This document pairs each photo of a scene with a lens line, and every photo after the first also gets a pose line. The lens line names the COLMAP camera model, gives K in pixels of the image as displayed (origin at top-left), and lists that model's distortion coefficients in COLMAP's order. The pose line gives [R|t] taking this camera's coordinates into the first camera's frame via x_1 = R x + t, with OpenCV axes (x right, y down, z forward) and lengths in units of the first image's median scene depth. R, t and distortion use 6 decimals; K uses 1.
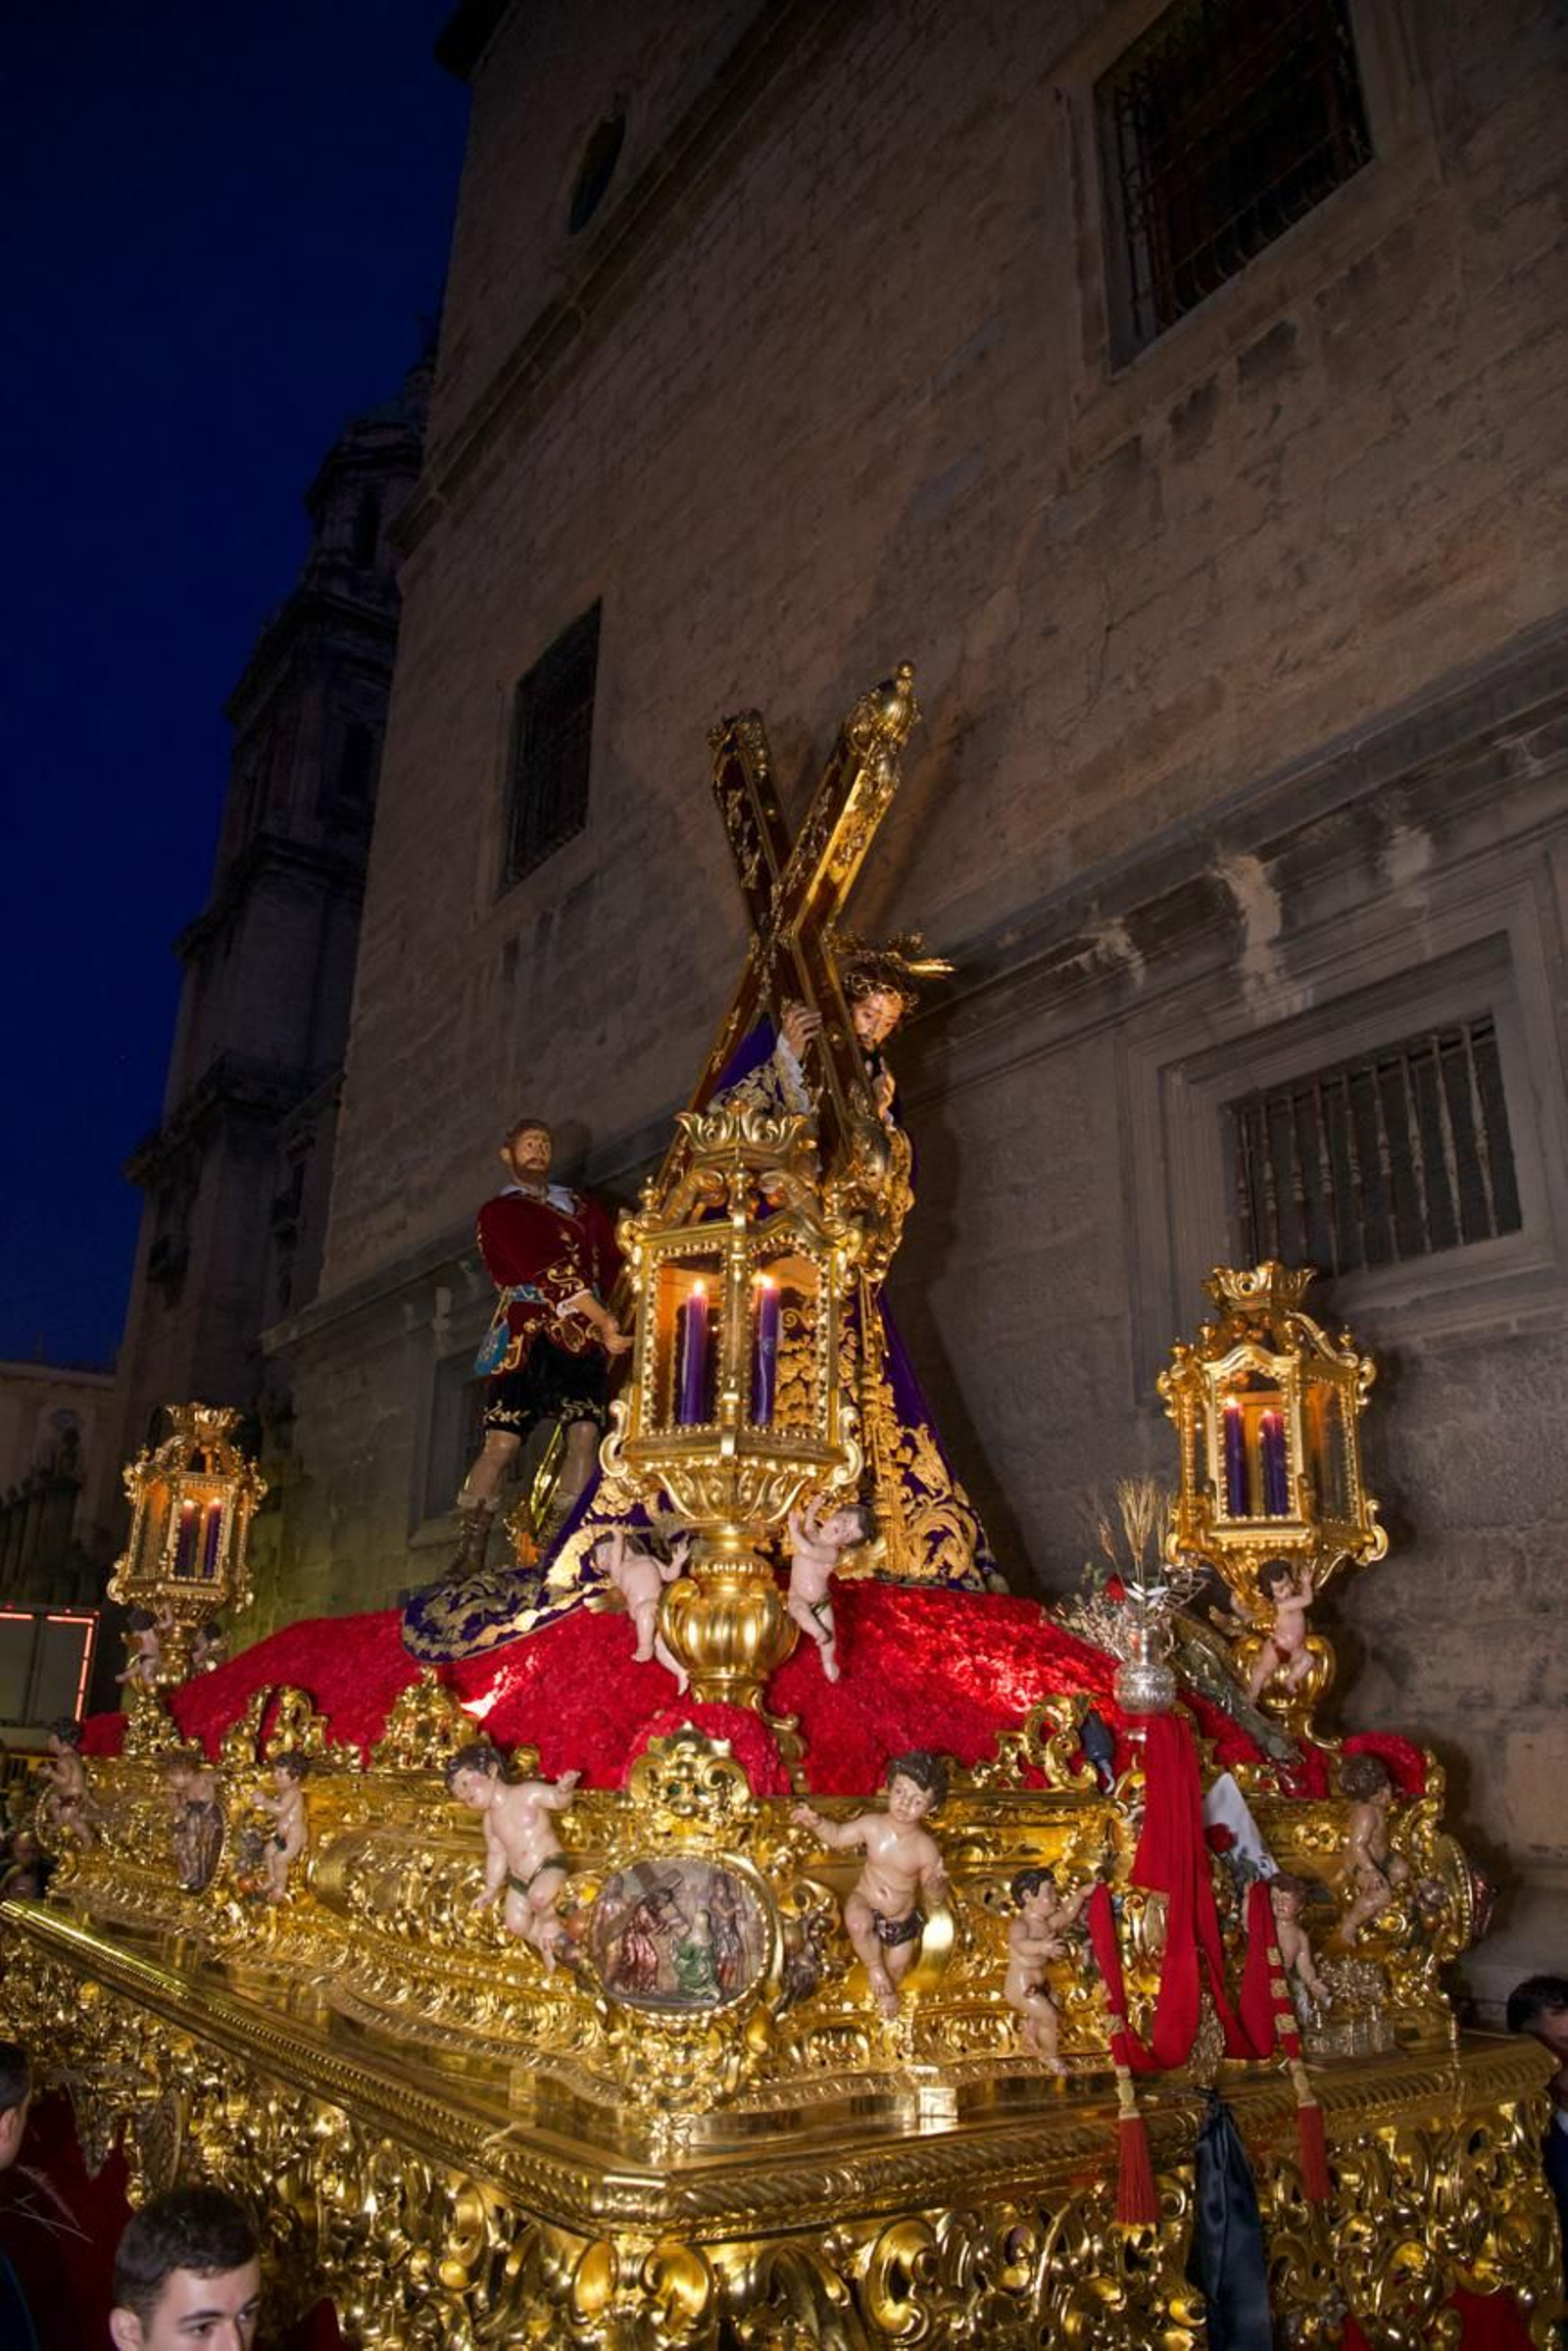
lens RADIAL K [[1619.0, 0, 784.0], [0, 1619.0, 1175.5], [0, 0, 1]] dist [-0.085225, 0.000244]
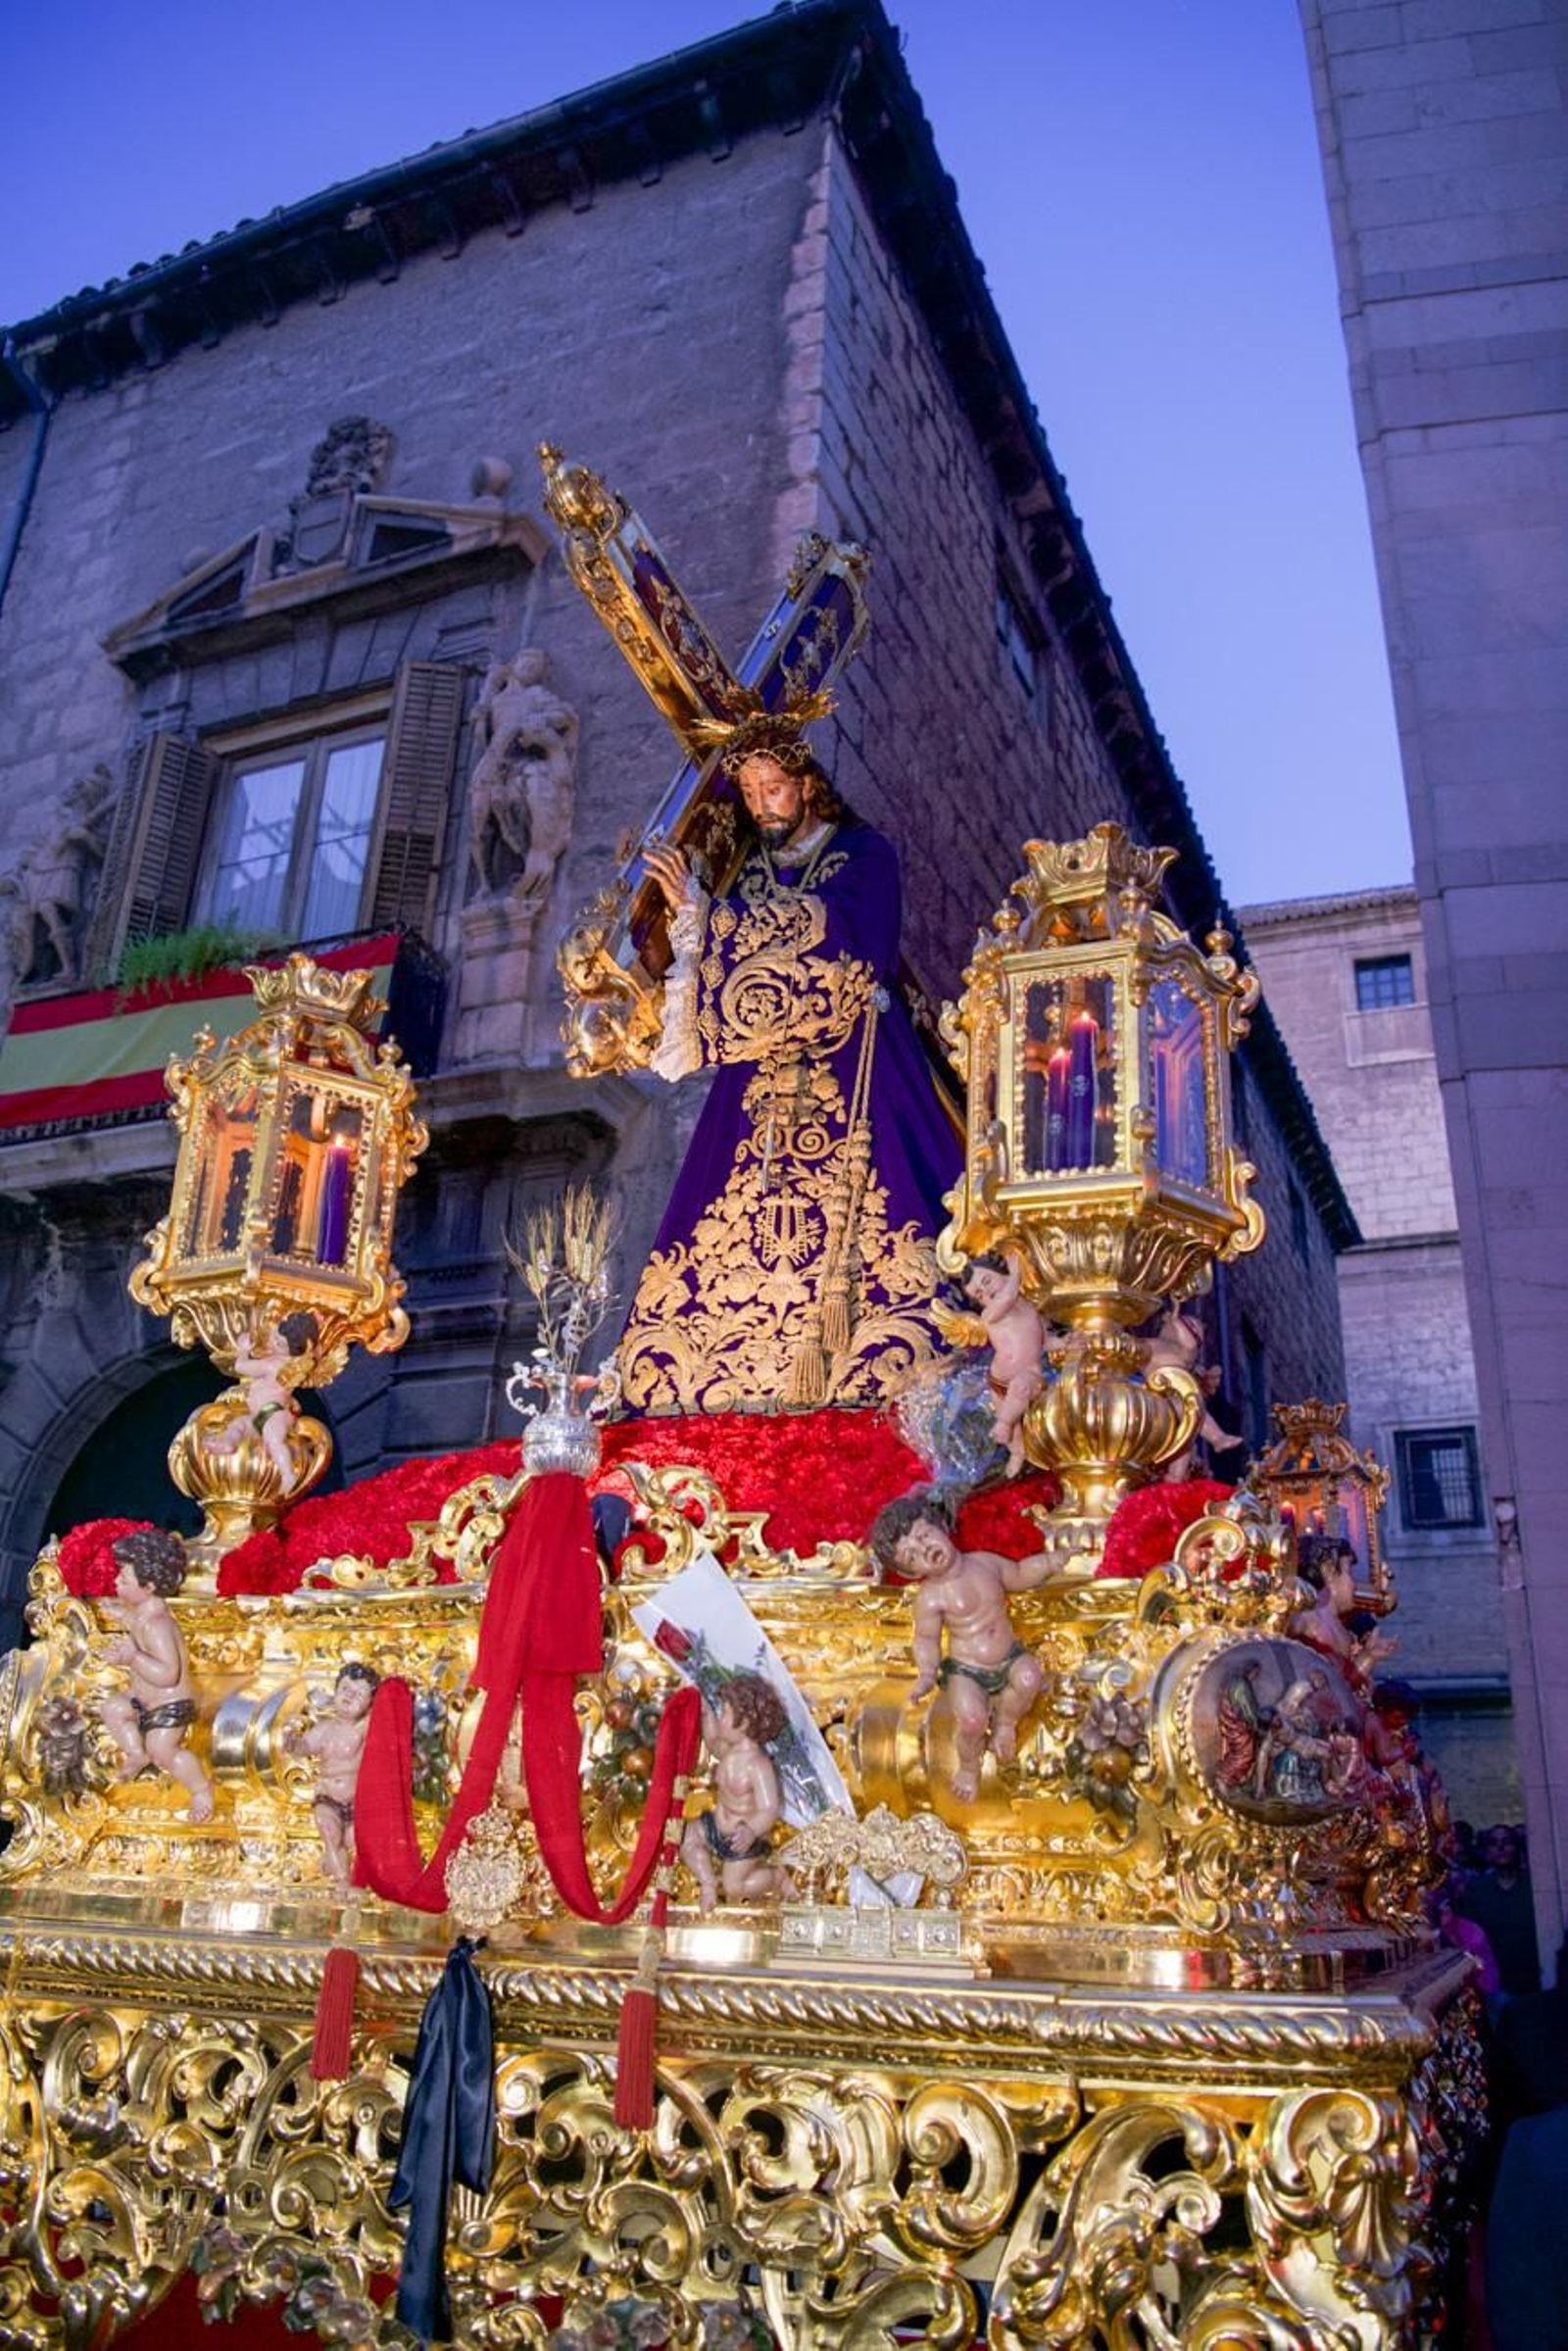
lens RADIAL K [[1774.5, 0, 784.0], [0, 1774.5, 1175.5], [0, 0, 1]] dist [-0.051189, 0.001739]
pose [[0.555781, -0.315304, -0.769214, 0.760388], [0.260482, 0.944738, -0.199046, 0.301221], [0.789466, -0.089740, 0.607199, 0.436554]]
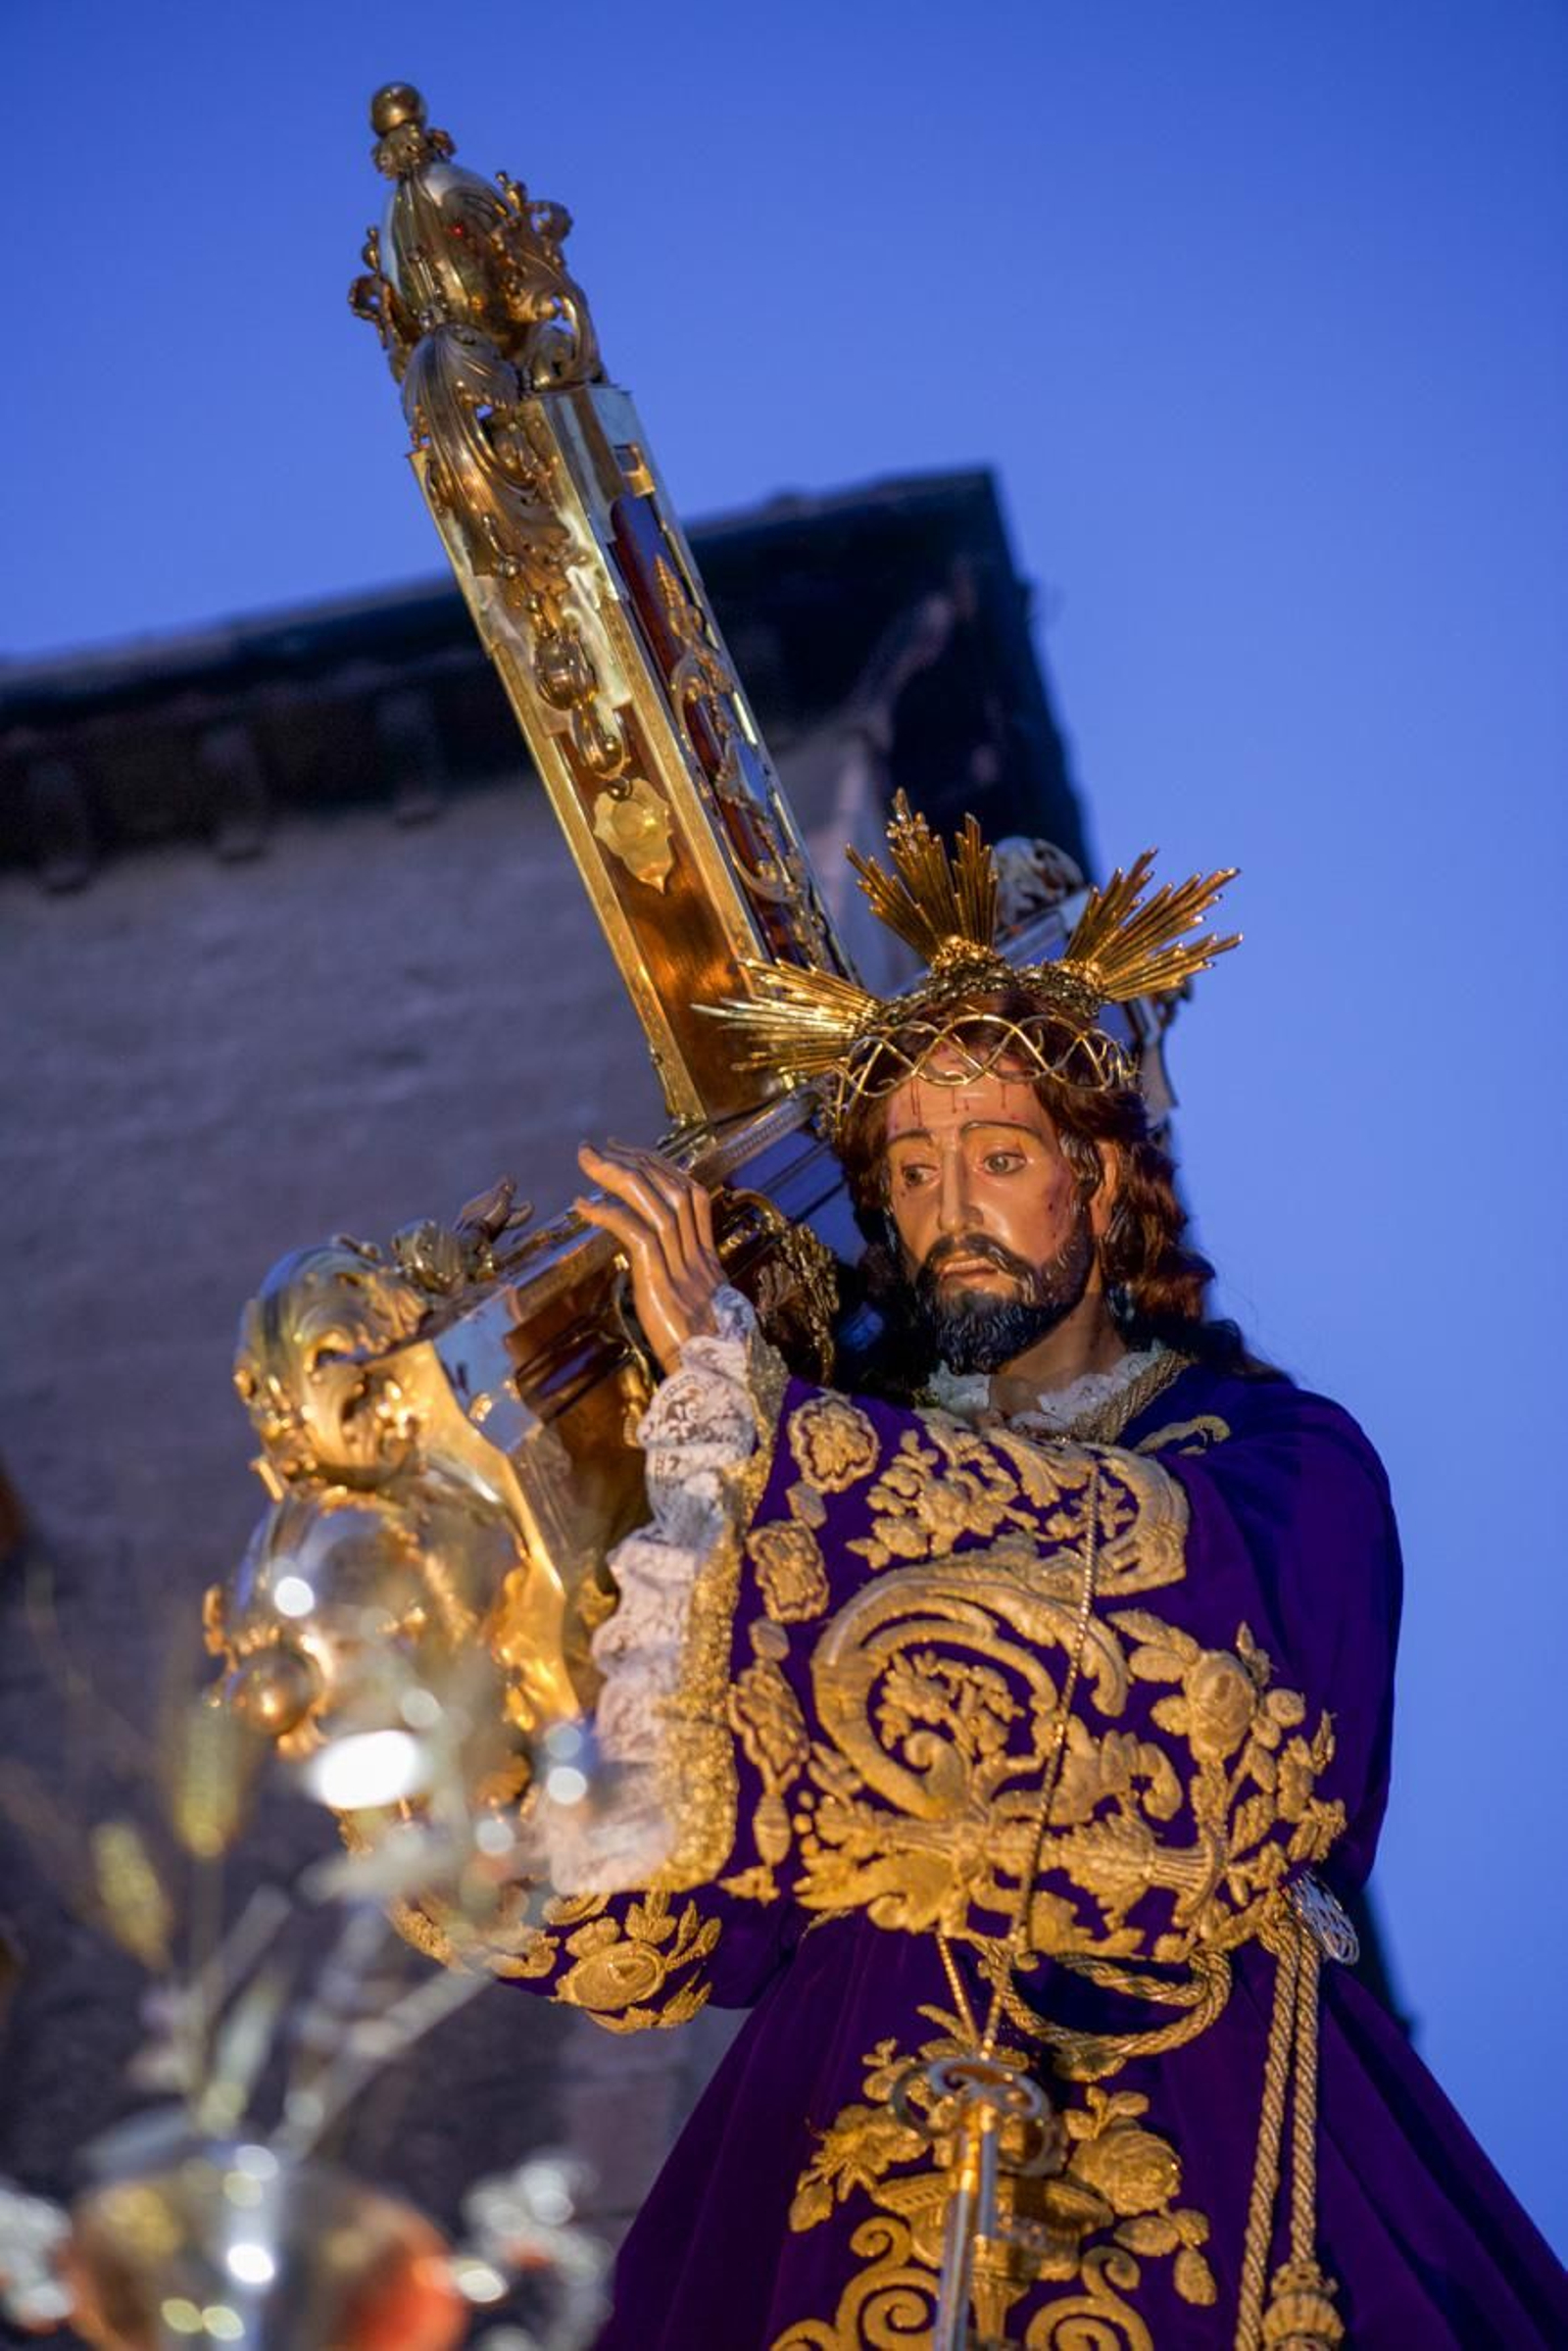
lens RADIAL K [[4445.7, 0, 784.0], [0, 4445.7, 1175.5], [0, 0, 1]] dist [0.293829, 0.140559]
pose [[0.664138, -0.584163, -0.466556, 0.380165], [0.188582, 0.734783, -0.651560, 0.367931], [0.723435, 0.344741, 0.598160, 0.590929]]
